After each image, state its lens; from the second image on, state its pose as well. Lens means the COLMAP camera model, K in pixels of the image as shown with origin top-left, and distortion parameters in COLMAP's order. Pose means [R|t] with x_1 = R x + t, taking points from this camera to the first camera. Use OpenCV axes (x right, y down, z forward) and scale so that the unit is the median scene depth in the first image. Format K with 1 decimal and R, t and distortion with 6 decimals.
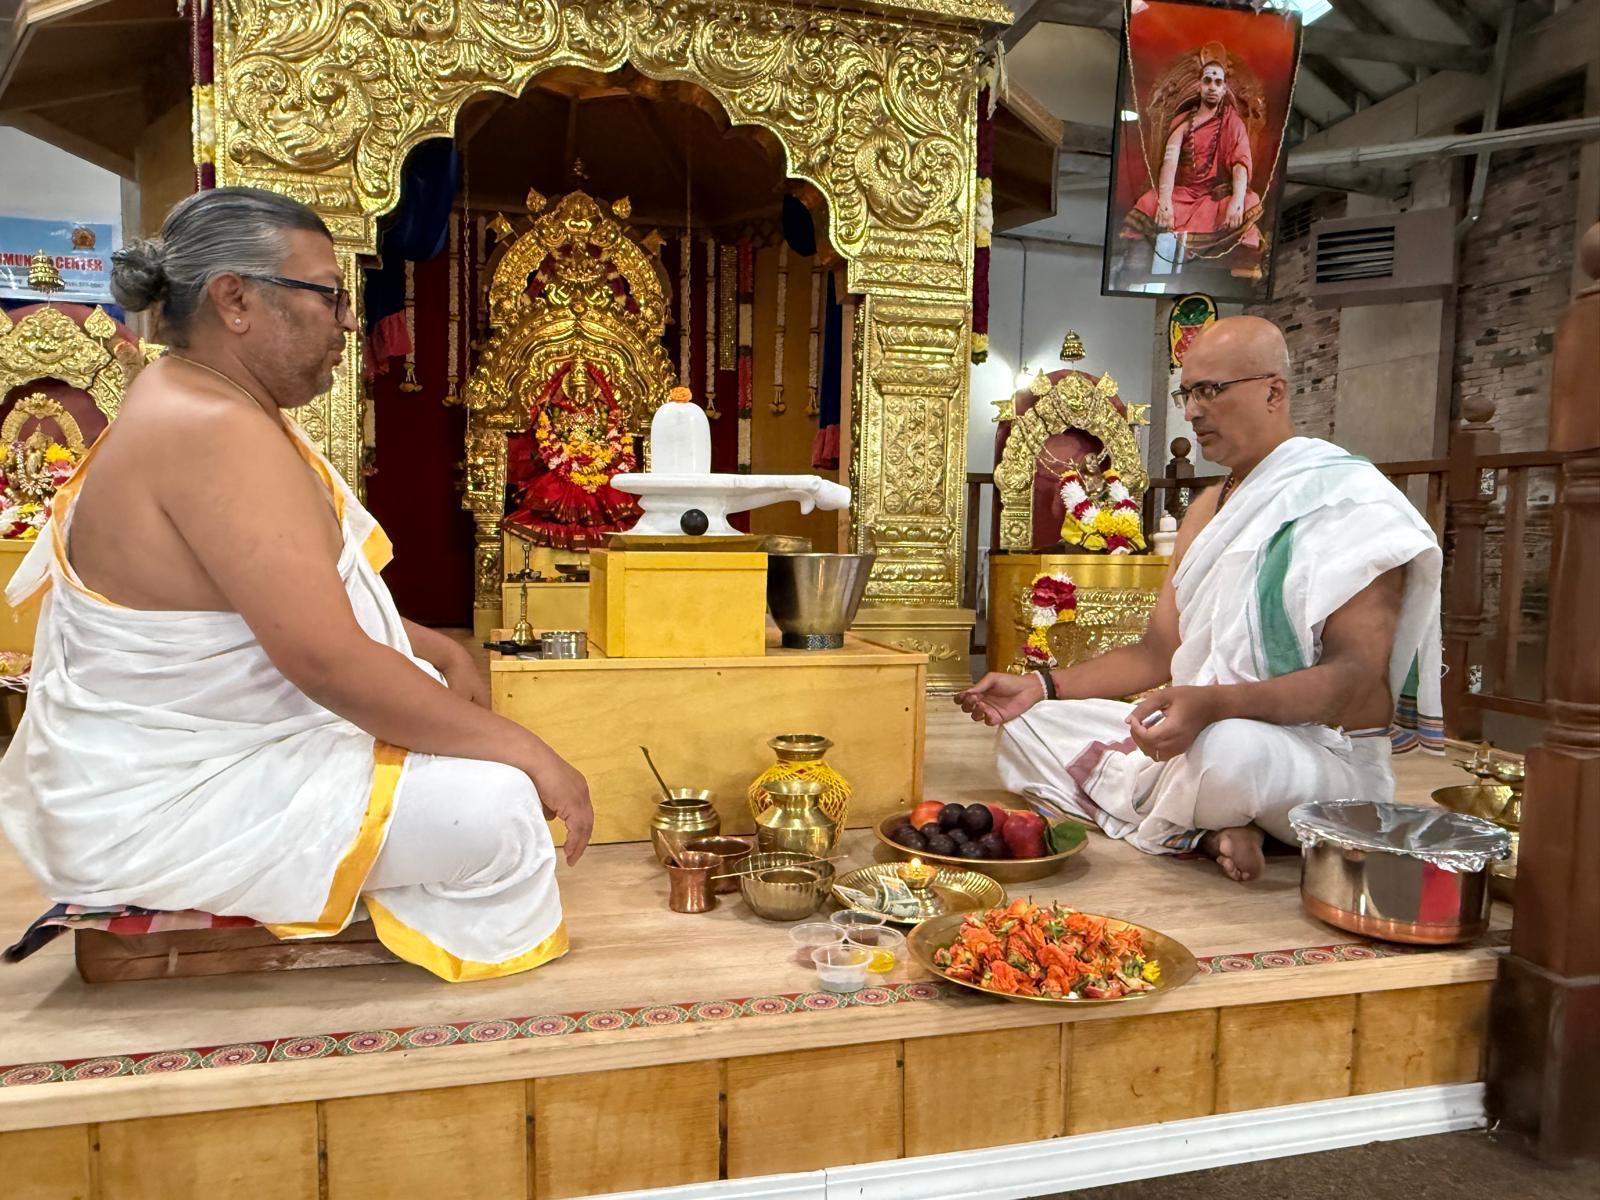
lens RADIAL K [[1088.4, 0, 781.7], [0, 1088.4, 605.3], [0, 0, 1]] dist [-0.005164, 0.005055]
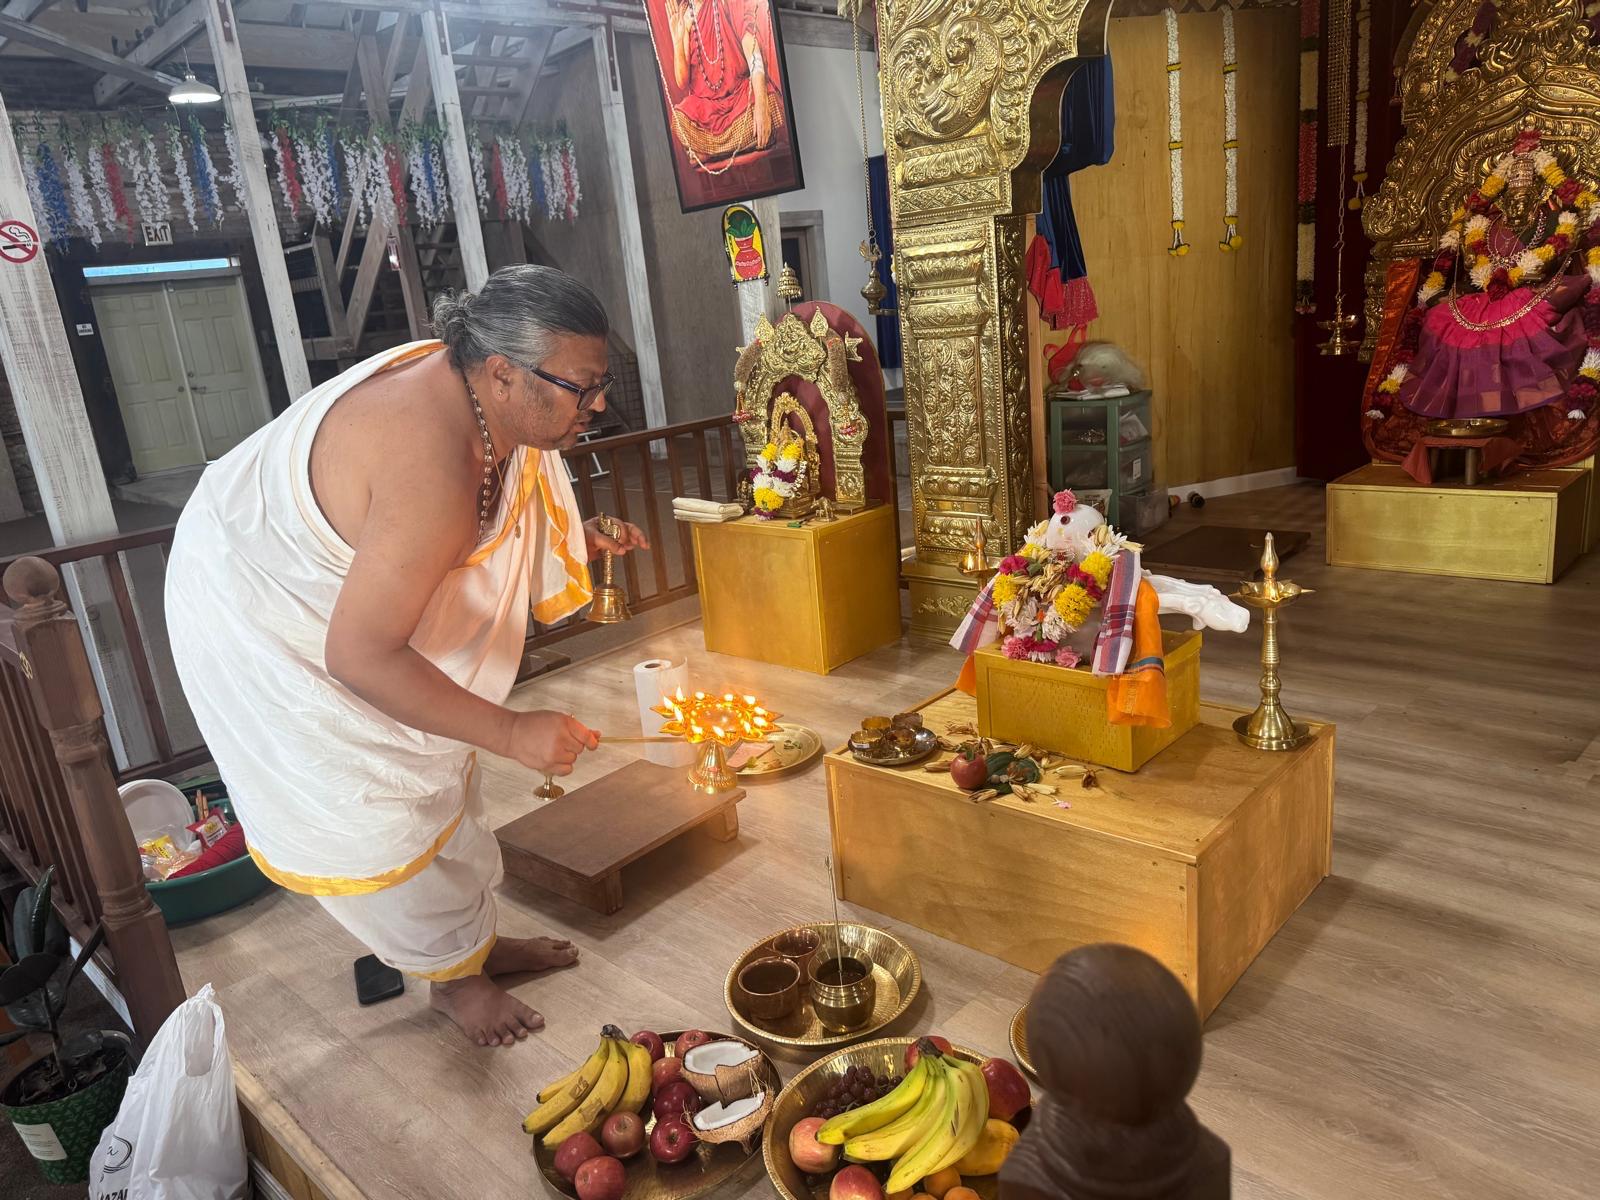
lens RADIAL K [[1127.4, 0, 820.1], [0, 1127.4, 582.0], [0, 0, 1]] dist [0.020564, -0.018261]
pose [[0.537655, 0.151761, -0.829395, 0.235053], [0.056750, 0.974925, 0.215177, -0.136789], [0.841253, -0.162760, 0.515560, 0.179739]]
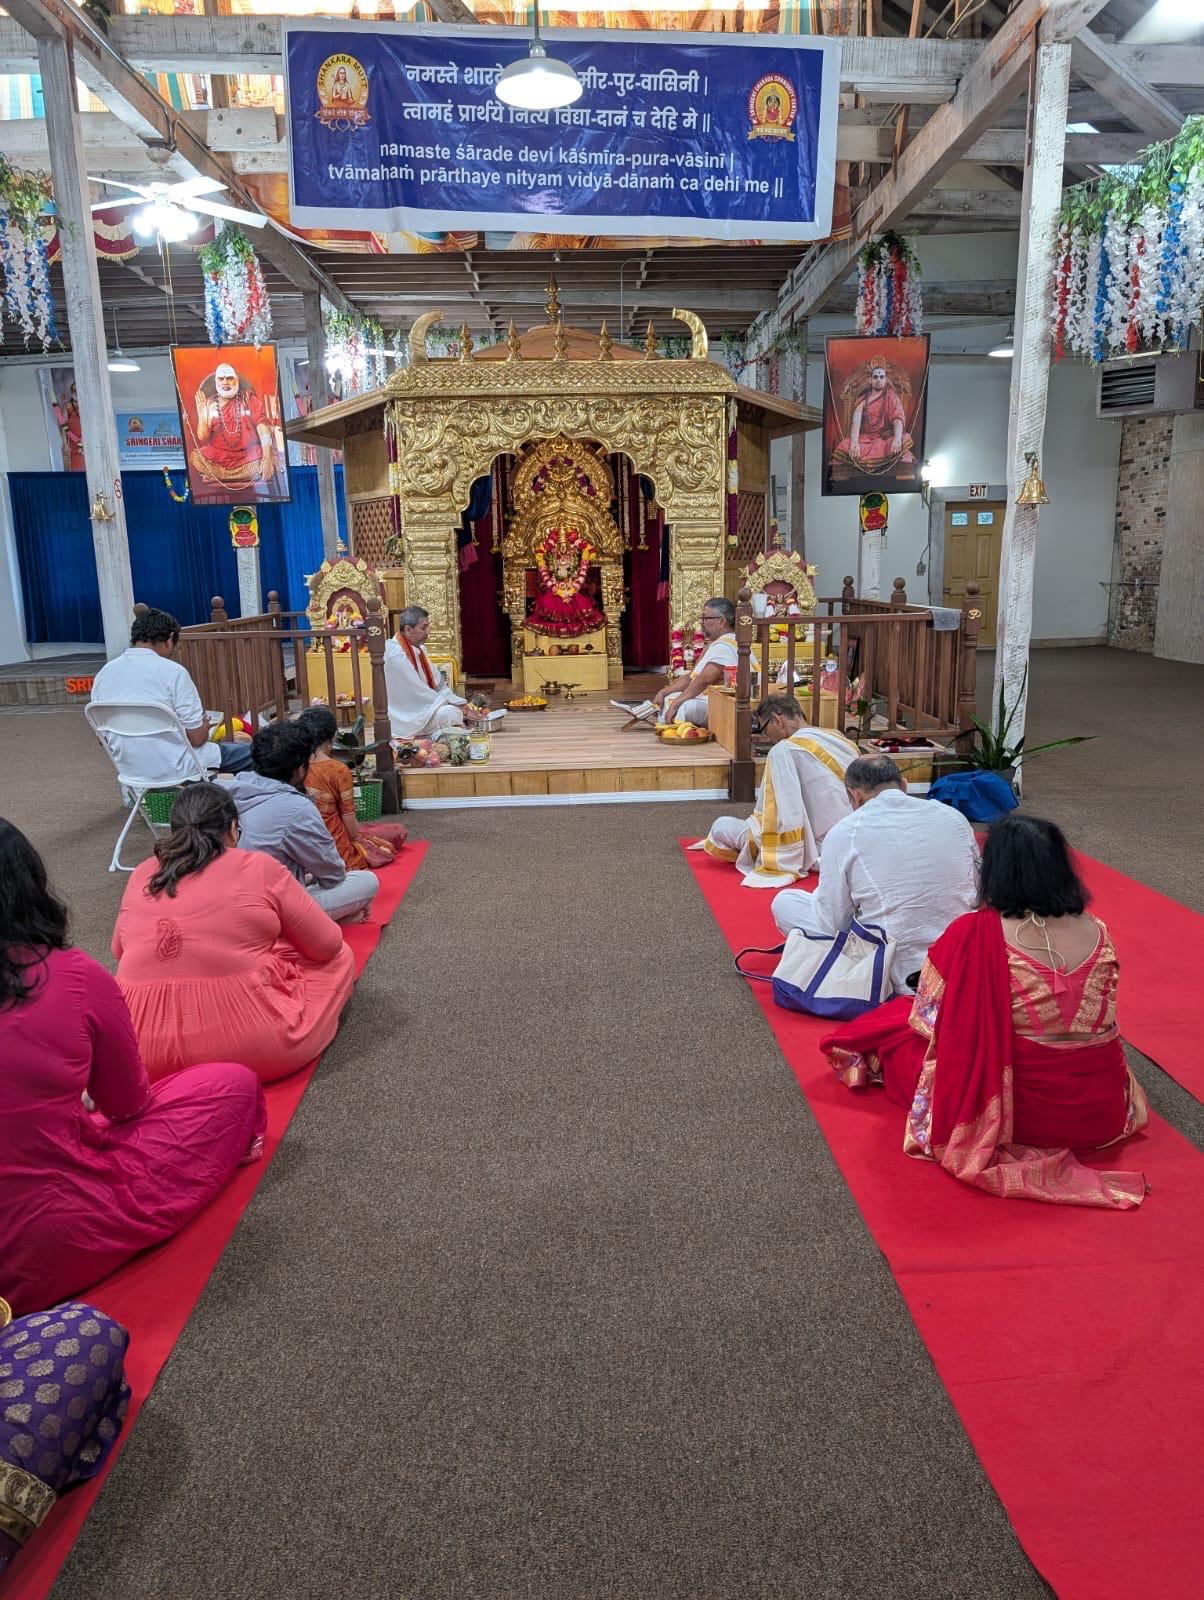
lens RADIAL K [[1127.4, 0, 597.0], [0, 1127.4, 800.7], [0, 0, 1]] dist [0.020564, -0.018261]
pose [[0.976326, 0.005512, -0.216232, 0.278836], [0.025395, 0.989841, 0.139893, -0.037408], [0.214806, -0.142072, 0.966268, -0.862966]]
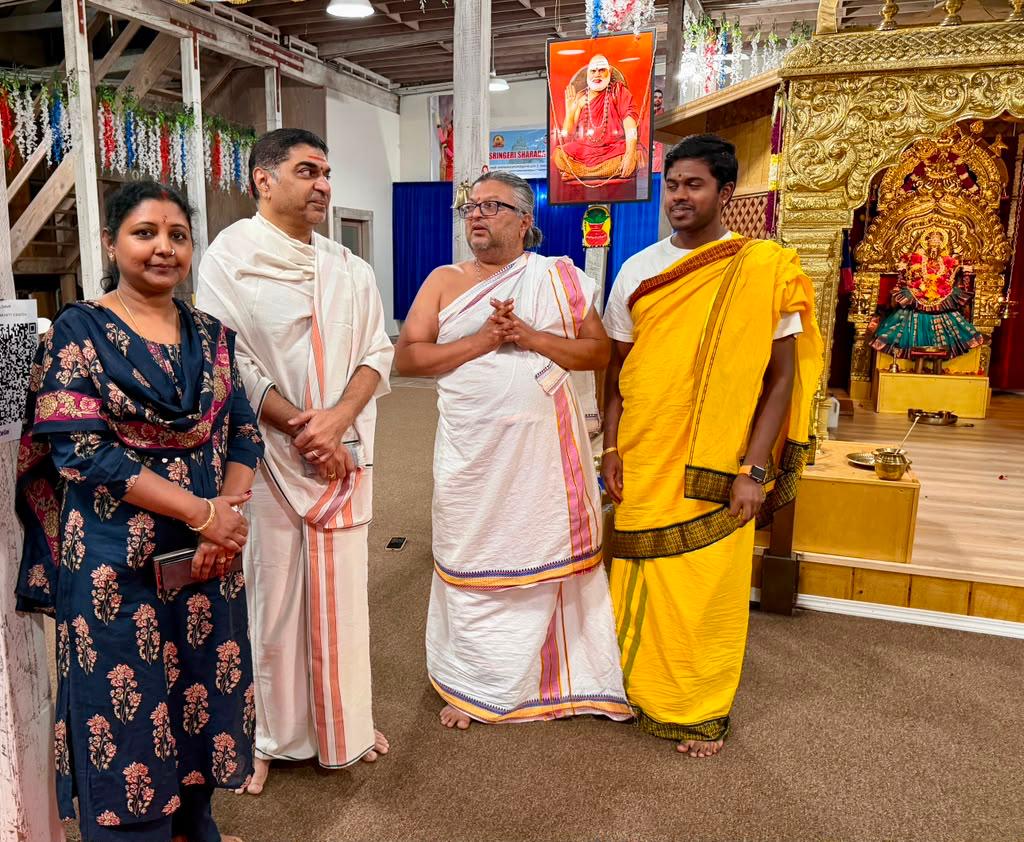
lens RADIAL K [[849.1, 0, 464.3], [0, 849.1, 425.7], [0, 0, 1]] dist [0.048814, -0.060482]
pose [[0.817619, 0.099613, -0.567076, -0.009248], [-0.031438, 0.991174, 0.128784, -0.080764], [0.574900, -0.087469, 0.813535, -0.459243]]
